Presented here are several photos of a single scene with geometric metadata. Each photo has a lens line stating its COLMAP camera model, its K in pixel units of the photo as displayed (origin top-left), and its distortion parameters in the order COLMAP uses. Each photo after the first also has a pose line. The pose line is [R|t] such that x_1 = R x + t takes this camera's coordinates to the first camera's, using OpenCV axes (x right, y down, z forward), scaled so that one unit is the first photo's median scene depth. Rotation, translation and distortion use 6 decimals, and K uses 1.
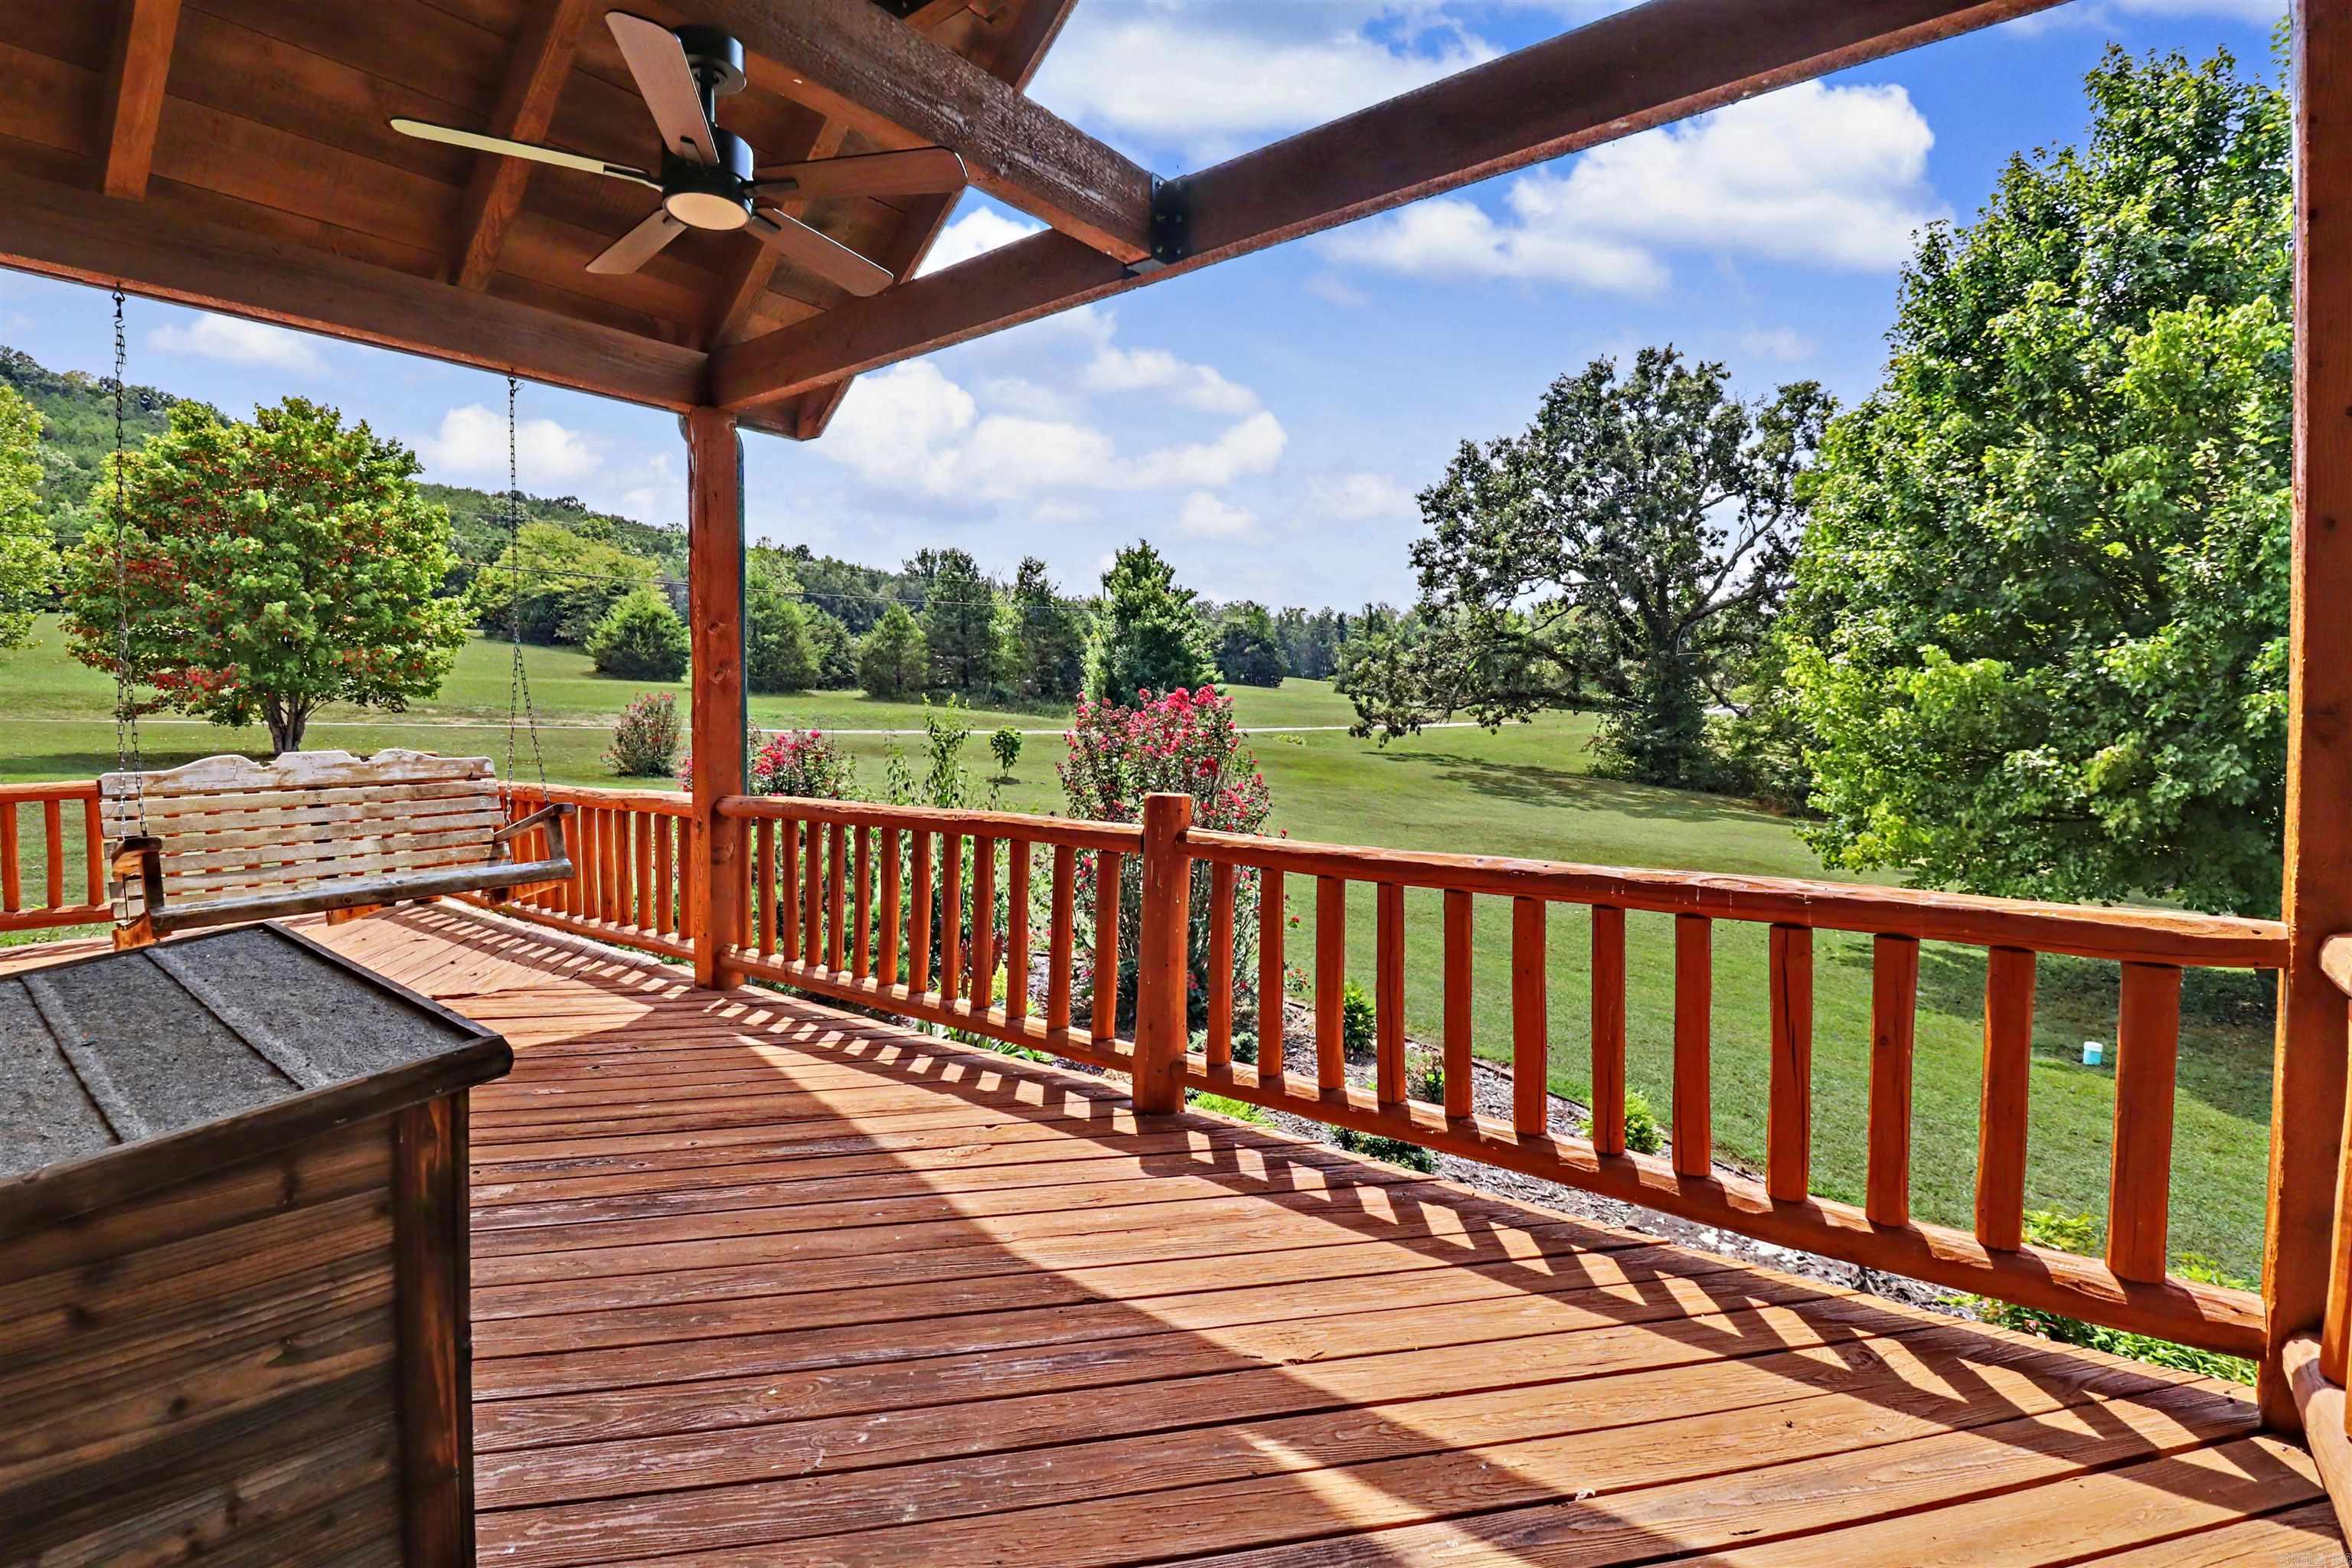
lens RADIAL K [[1153.6, 0, 1176.0], [0, 1153.6, 784.0], [0, 0, 1]] dist [0.001950, 0.000509]
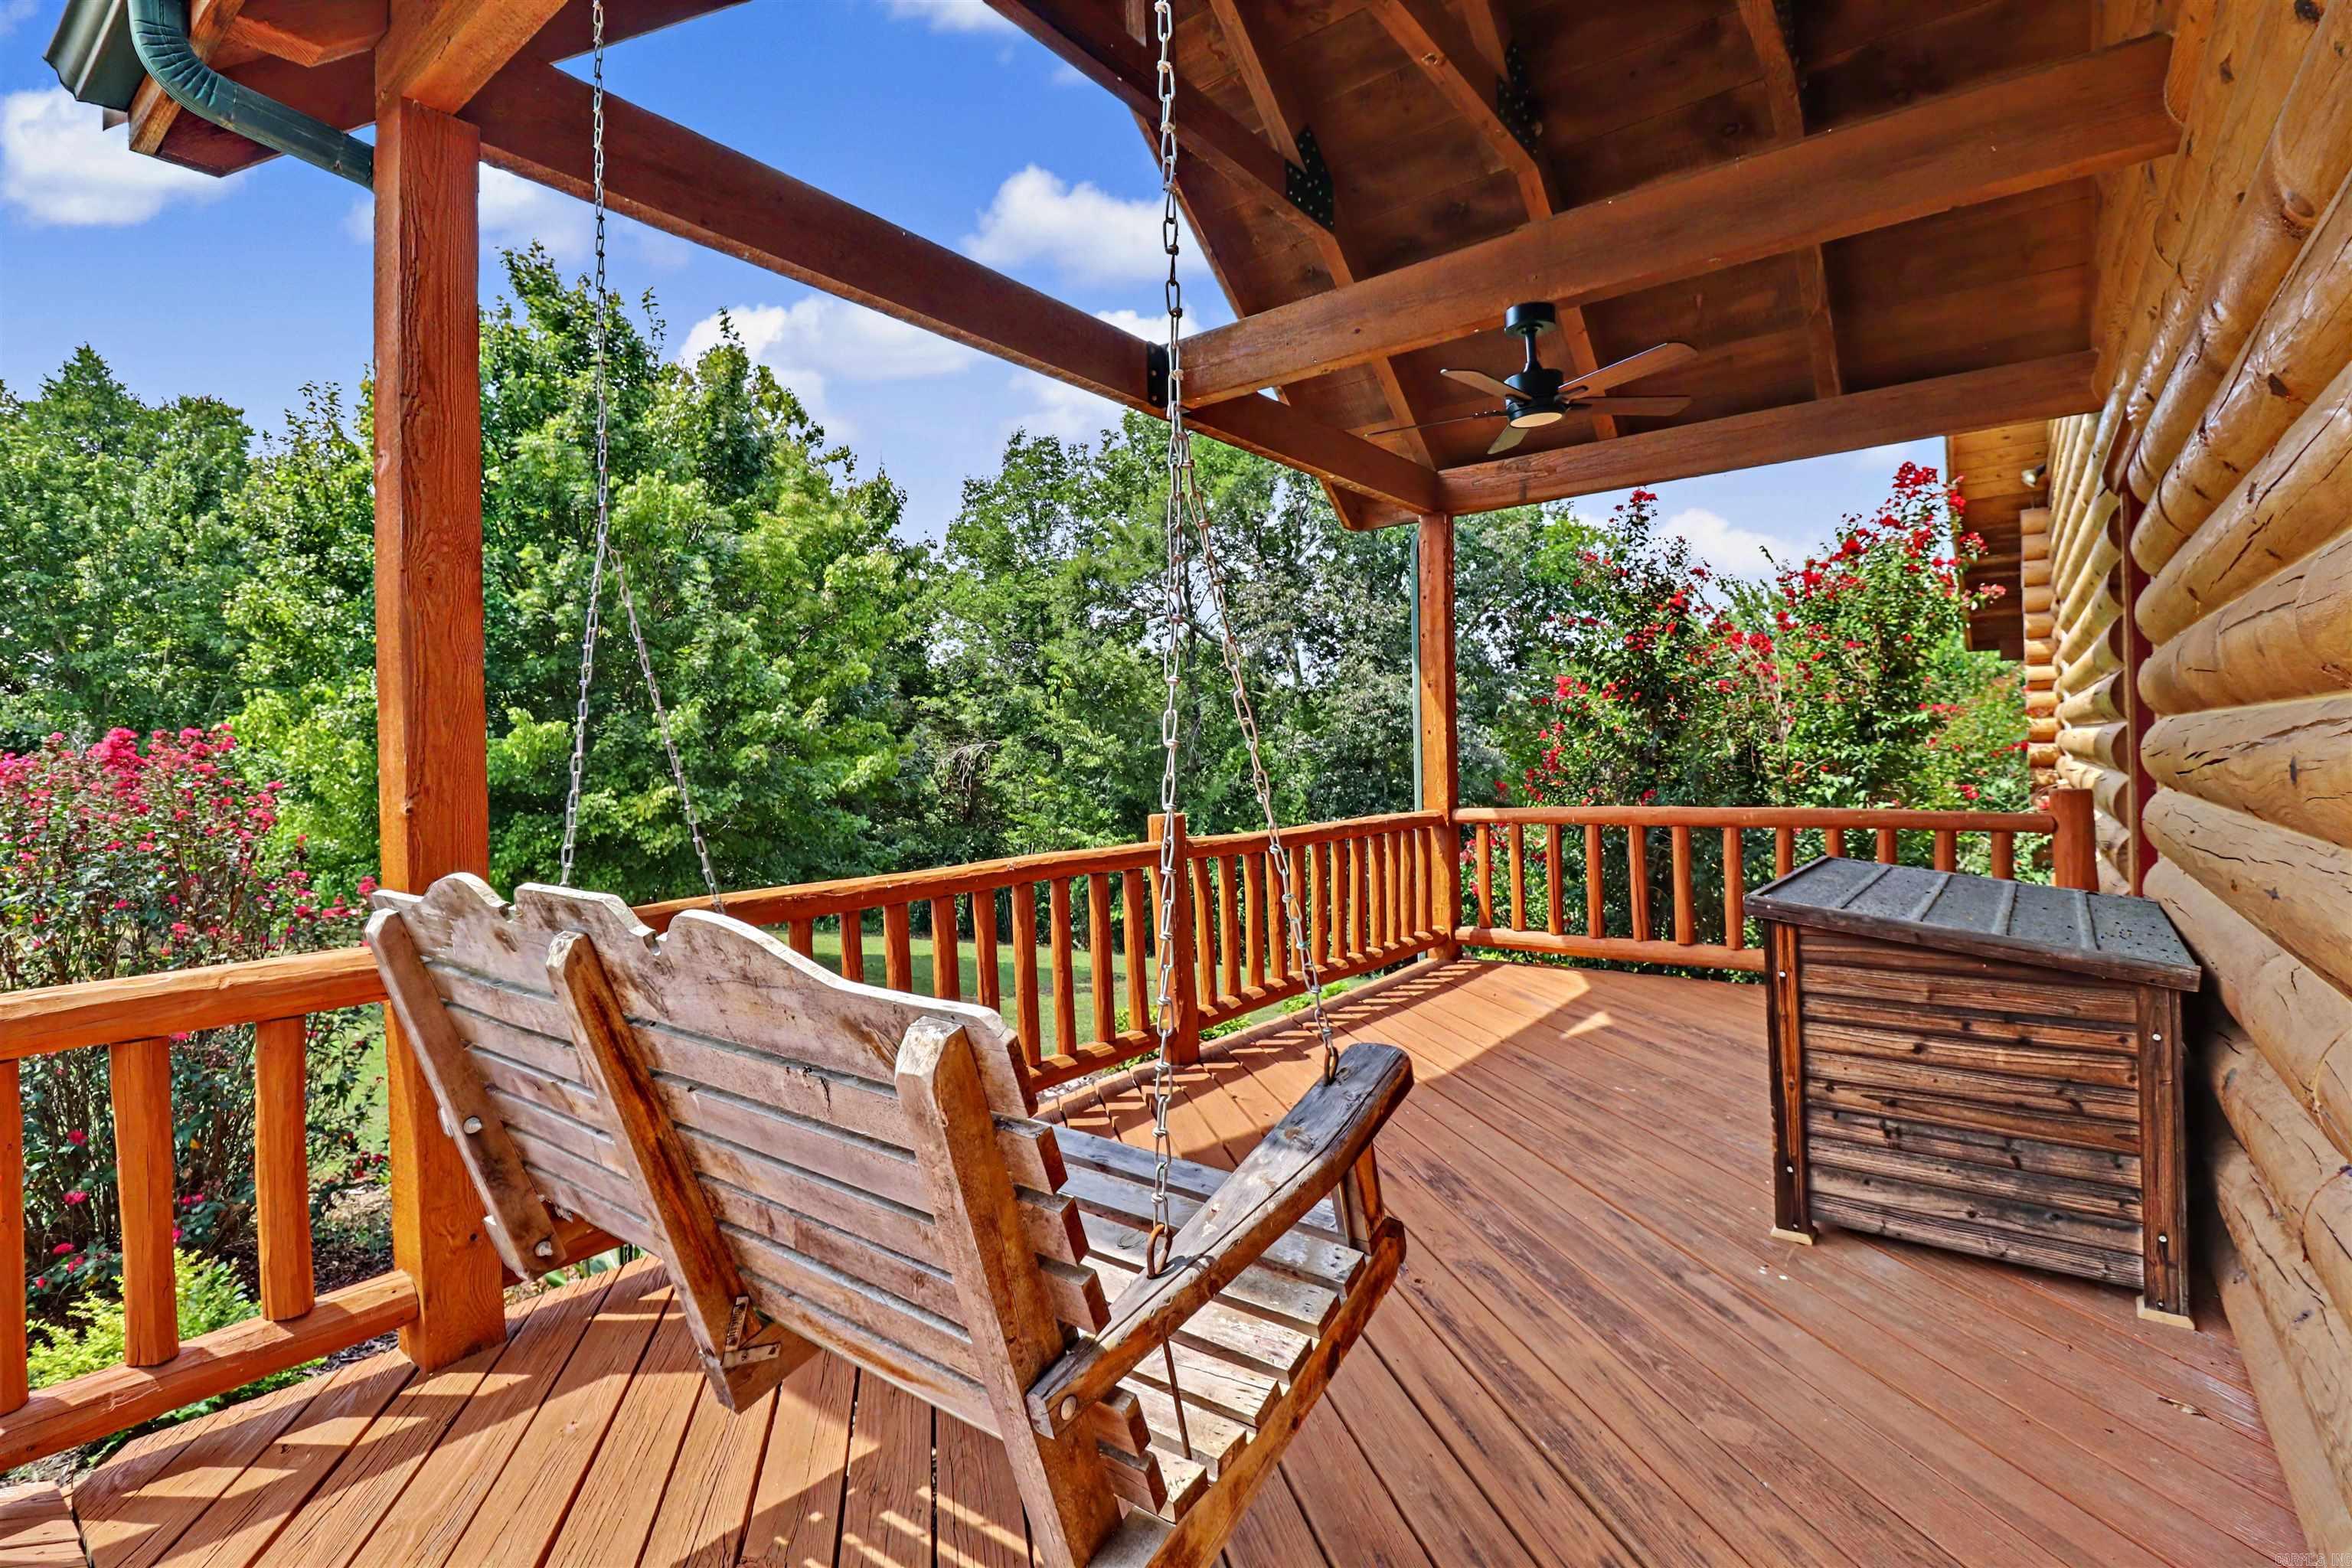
lens RADIAL K [[1153.6, 0, 1176.0], [0, 1153.6, 784.0], [0, 0, 1]] dist [0.001950, 0.000509]
pose [[-0.066627, -0.009635, 0.997731, -0.298049], [0.075537, 0.997035, 0.014672, -0.007366], [-0.994915, 0.076344, -0.065702, 0.256525]]
